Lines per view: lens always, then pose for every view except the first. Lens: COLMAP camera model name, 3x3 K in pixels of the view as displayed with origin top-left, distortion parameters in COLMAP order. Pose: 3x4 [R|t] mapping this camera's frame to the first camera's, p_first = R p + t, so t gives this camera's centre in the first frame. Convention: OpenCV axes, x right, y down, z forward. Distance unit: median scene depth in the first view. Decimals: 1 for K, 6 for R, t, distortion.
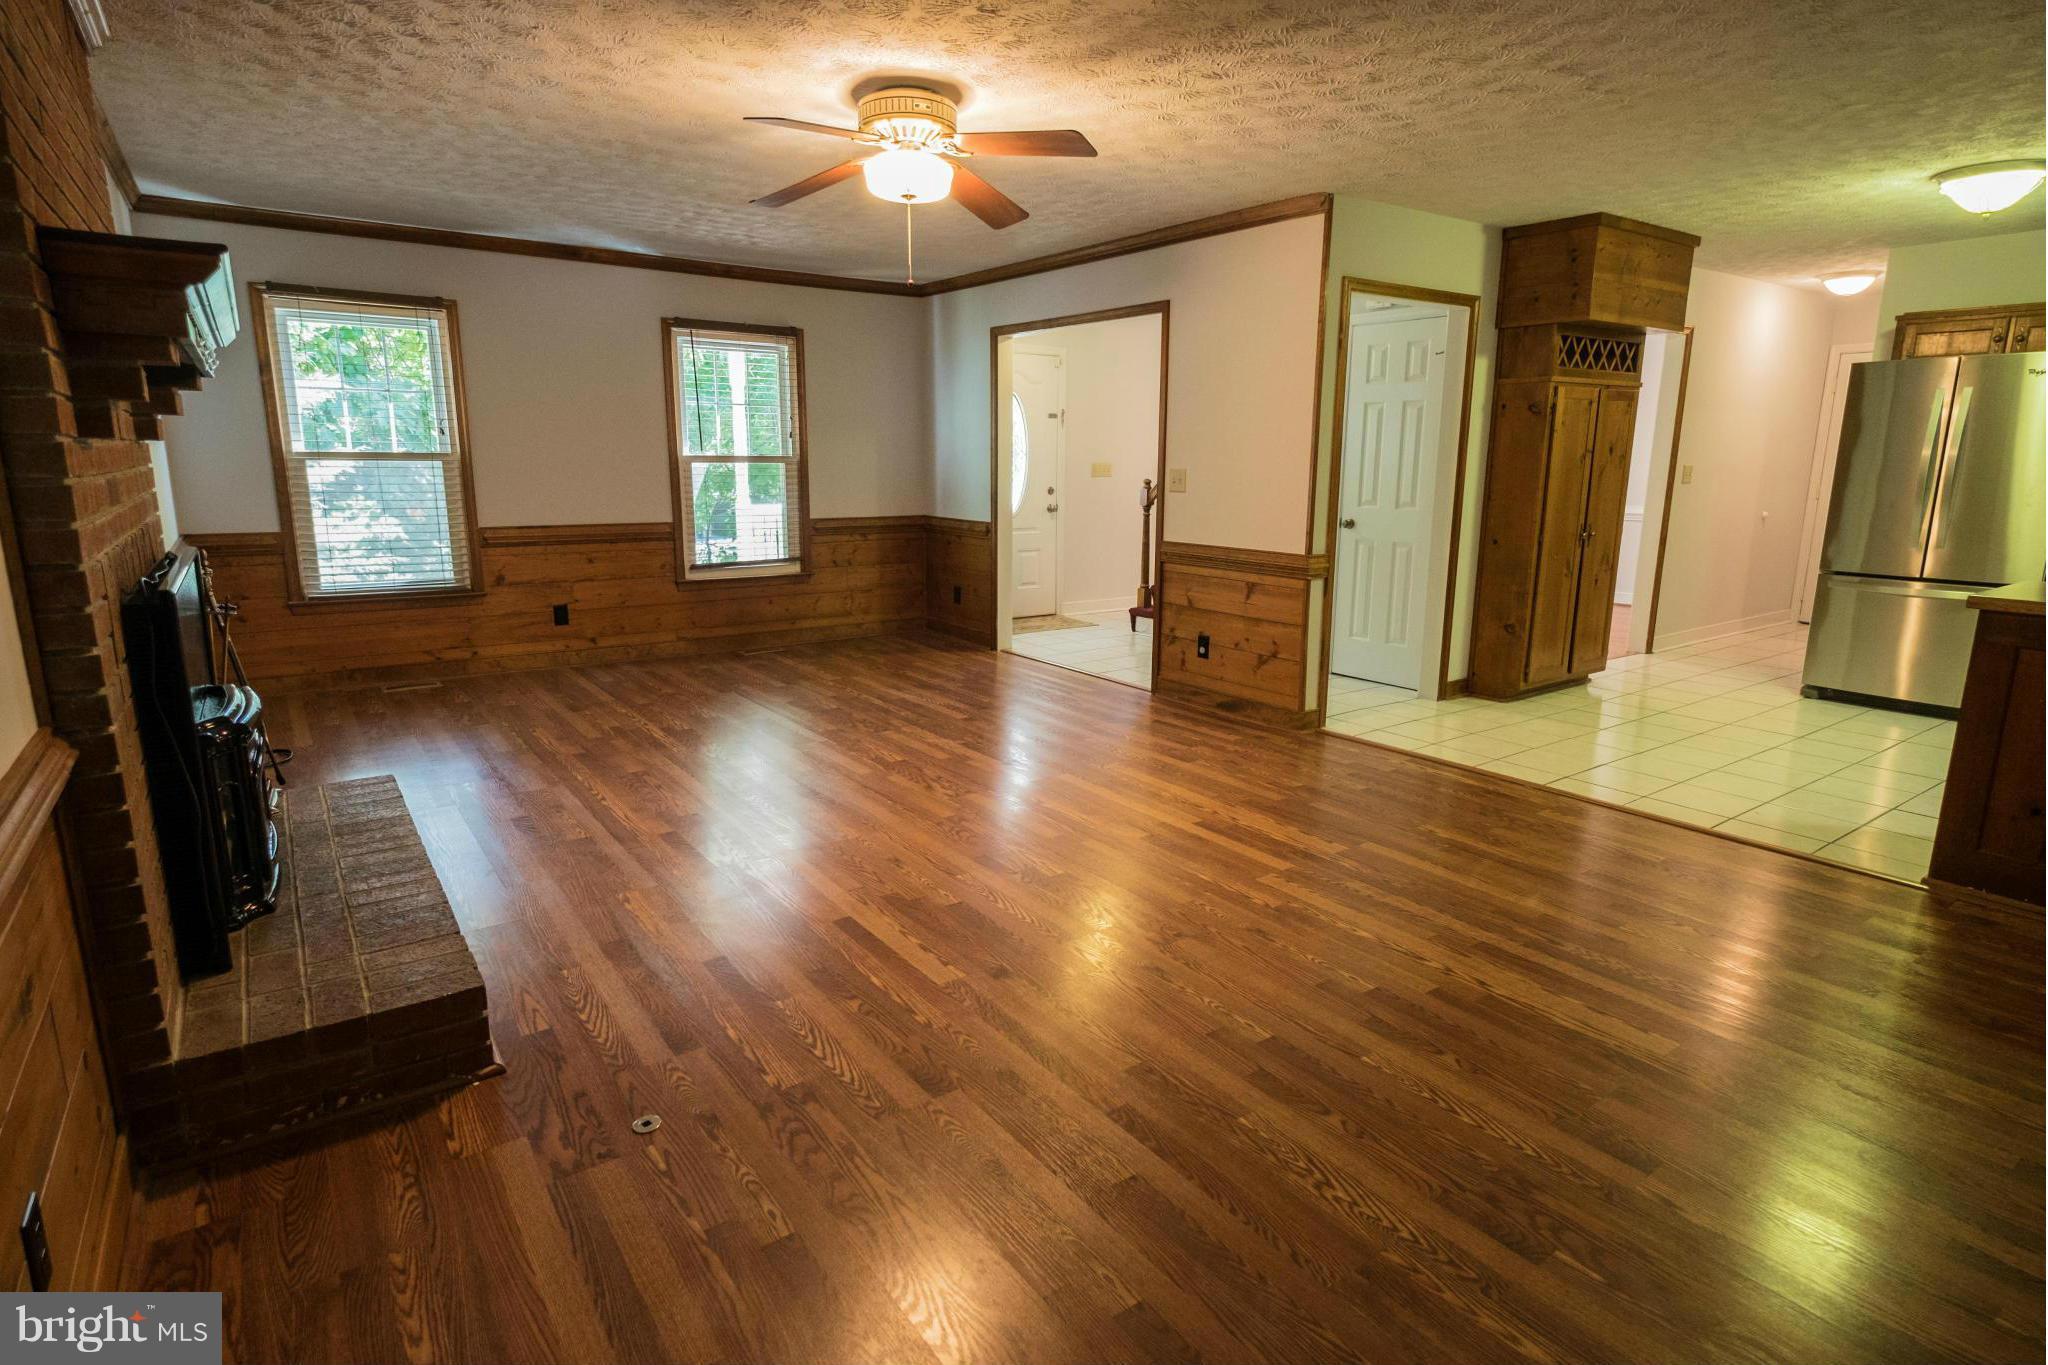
lens RADIAL K [[1058.6, 0, 1036.4], [0, 1058.6, 658.4], [0, 0, 1]] dist [0.003029, -0.000147]
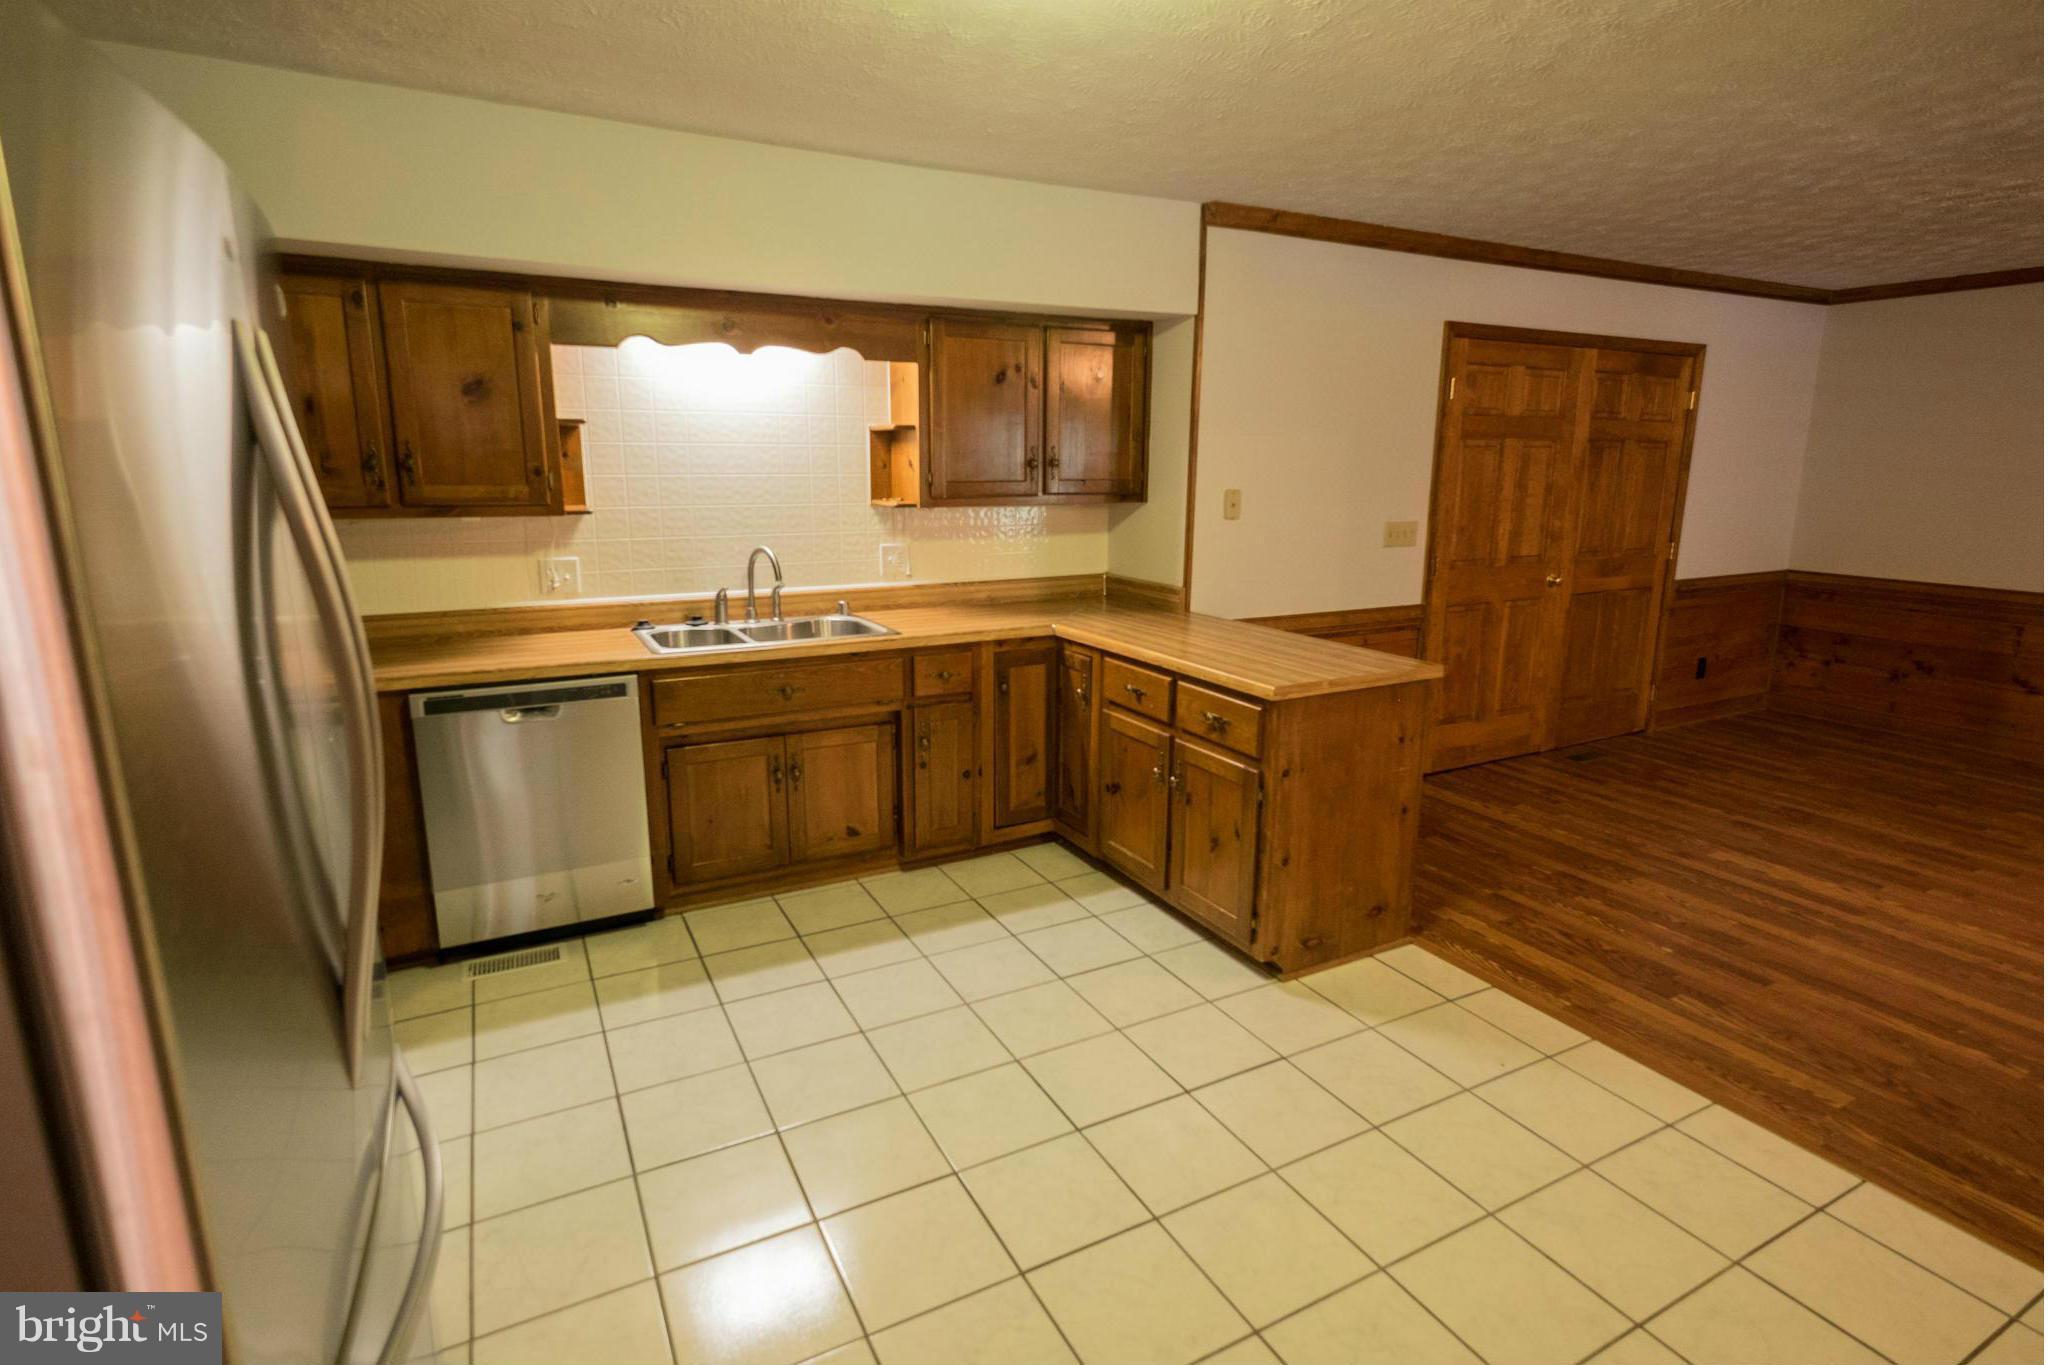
lens RADIAL K [[1007.2, 0, 1024.0], [0, 1007.2, 682.5], [0, 0, 1]] dist [-0.000578, -0.000406]
pose [[-0.989620, -0.041535, 0.137575, 0.670682], [0.017530, 0.915281, 0.402433, -0.257048], [-0.142635, 0.400668, -0.905053, 1.136279]]
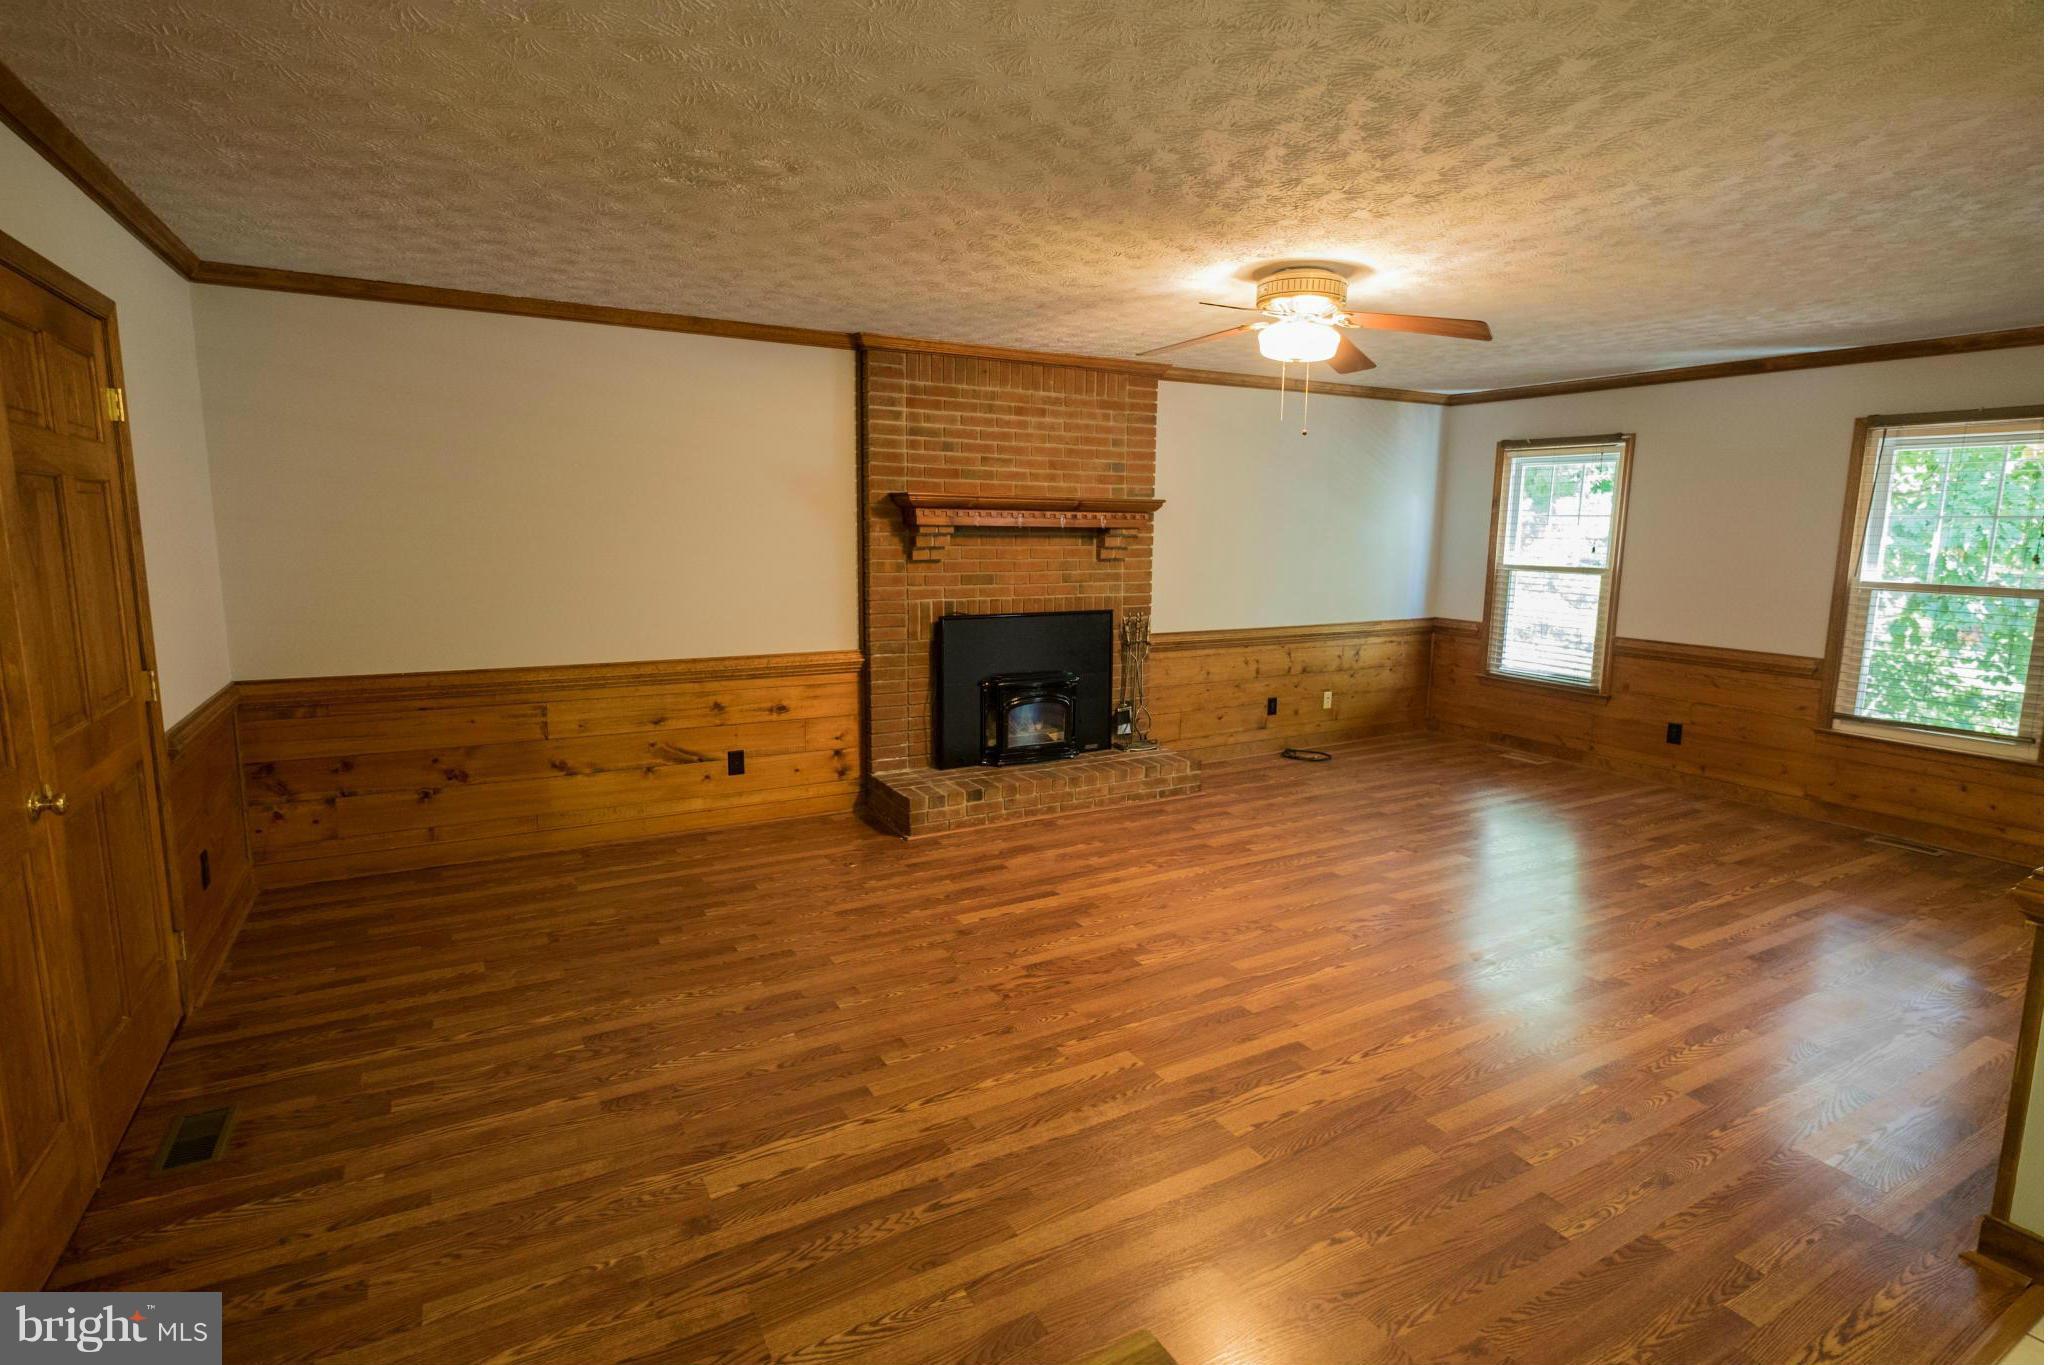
lens RADIAL K [[1007.2, 0, 1024.0], [0, 1007.2, 682.5], [0, 0, 1]] dist [-0.000578, -0.000406]
pose [[-0.115498, 0.145403, -0.982608, 0.642193], [-0.202951, 0.964905, 0.166639, -0.143609], [0.972353, 0.218668, -0.081935, 0.565065]]
